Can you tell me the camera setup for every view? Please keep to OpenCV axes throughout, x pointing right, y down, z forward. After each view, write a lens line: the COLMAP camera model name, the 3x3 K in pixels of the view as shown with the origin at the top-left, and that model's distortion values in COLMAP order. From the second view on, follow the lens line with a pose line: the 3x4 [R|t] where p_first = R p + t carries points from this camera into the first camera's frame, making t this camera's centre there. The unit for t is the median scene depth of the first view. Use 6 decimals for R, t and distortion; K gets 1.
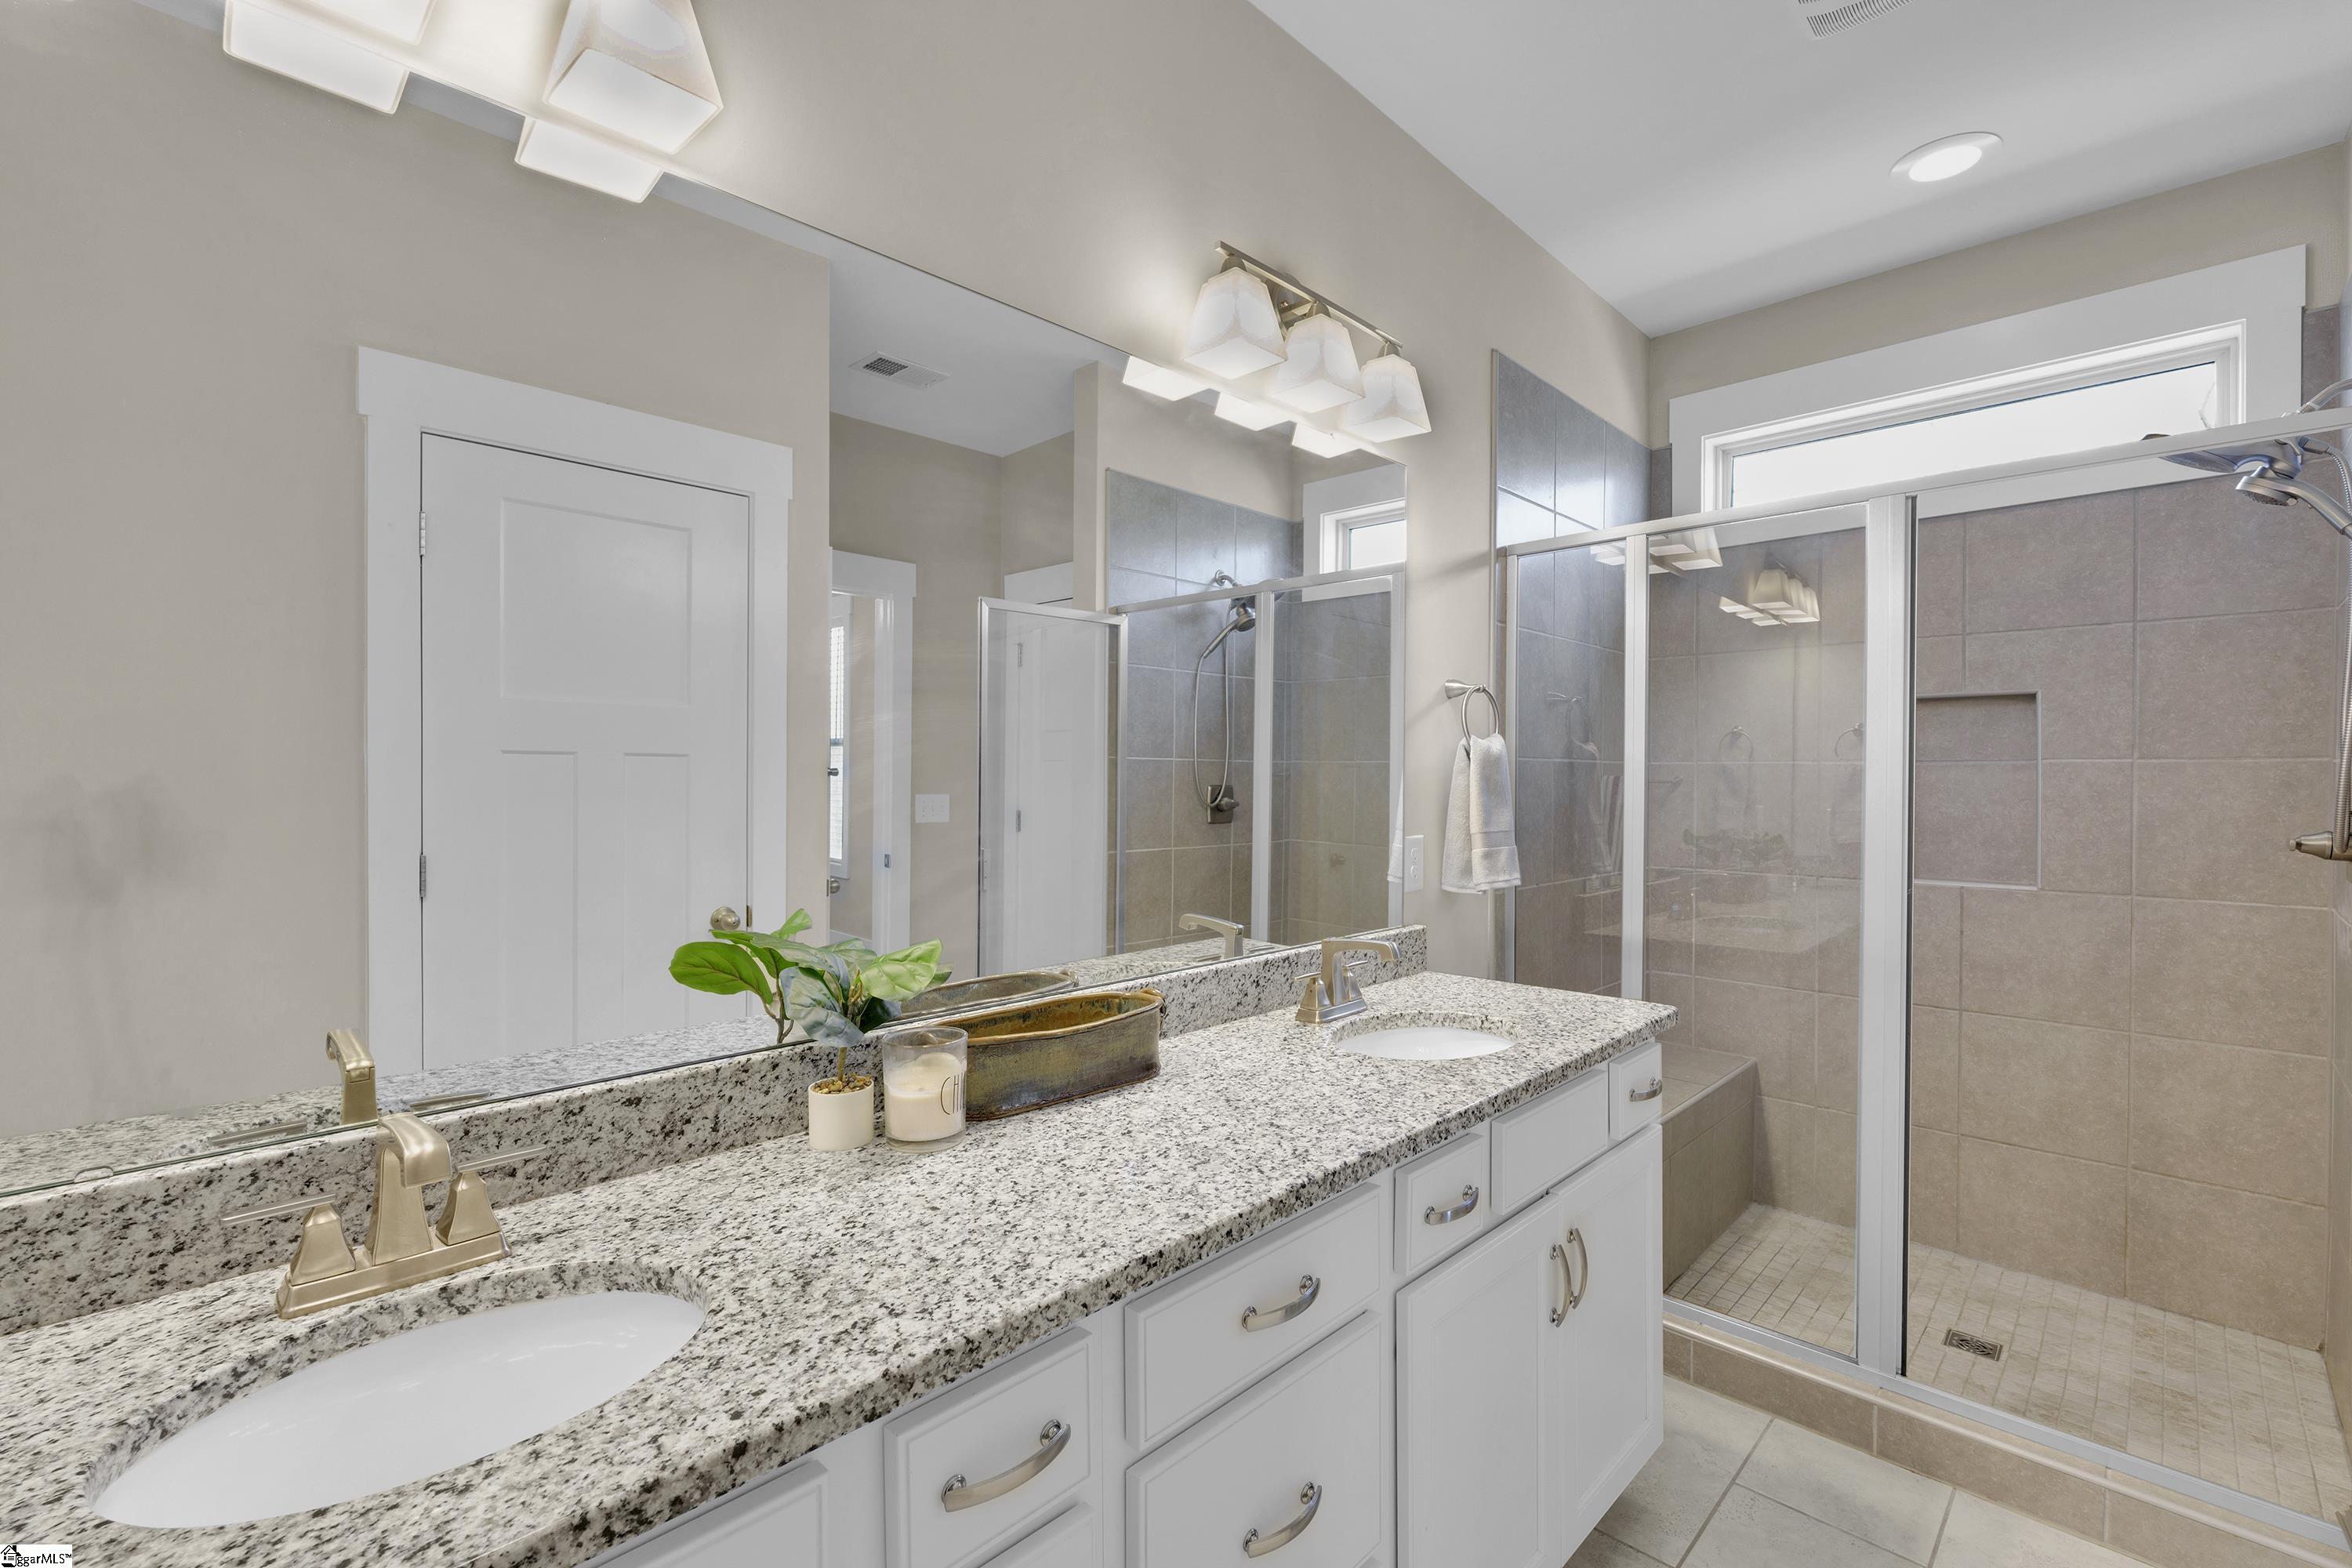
lens RADIAL K [[1038.4, 0, 1175.0], [0, 1038.4, 784.2], [0, 0, 1]] dist [0.003086, 0.000097]
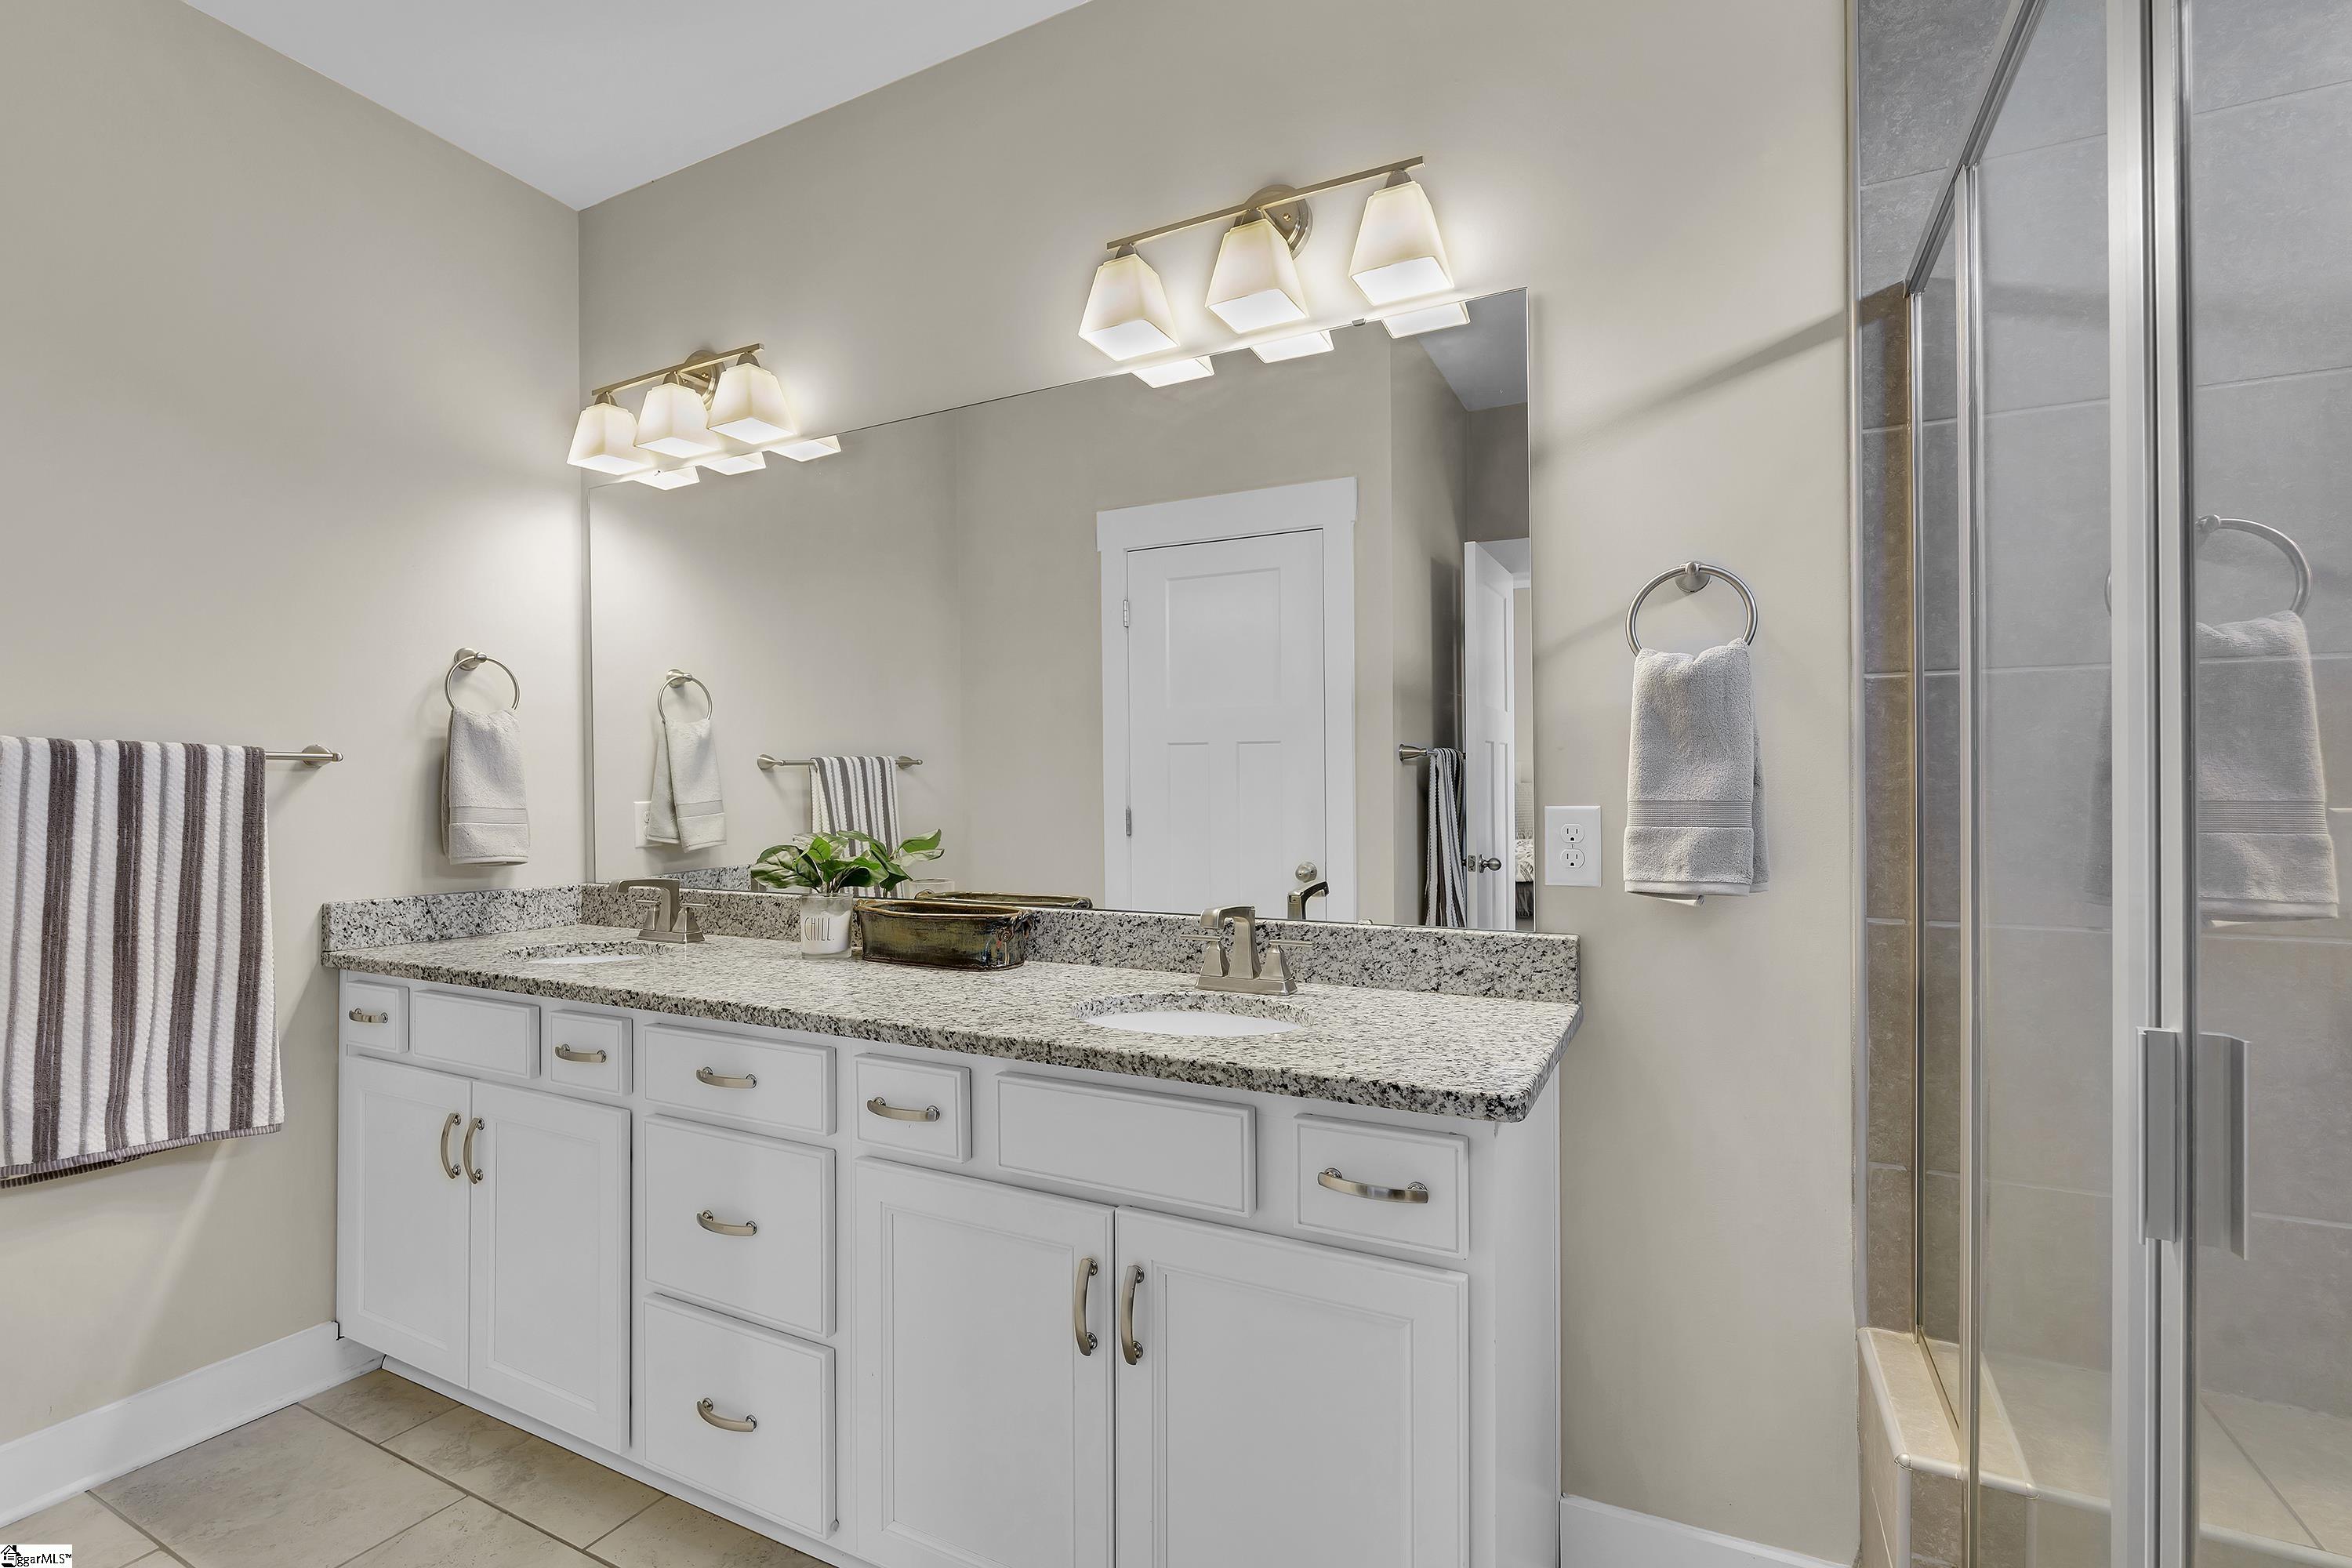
lens RADIAL K [[1038.4, 0, 1176.8], [0, 1038.4, 784.1], [0, 0, 1]] dist [0.003086, 0.000097]
pose [[0.292209, -0.011990, -0.956279, 1.608429], [0.002982, 0.999928, -0.011626, 0.089690], [0.956350, 0.000545, 0.292223, 1.105570]]
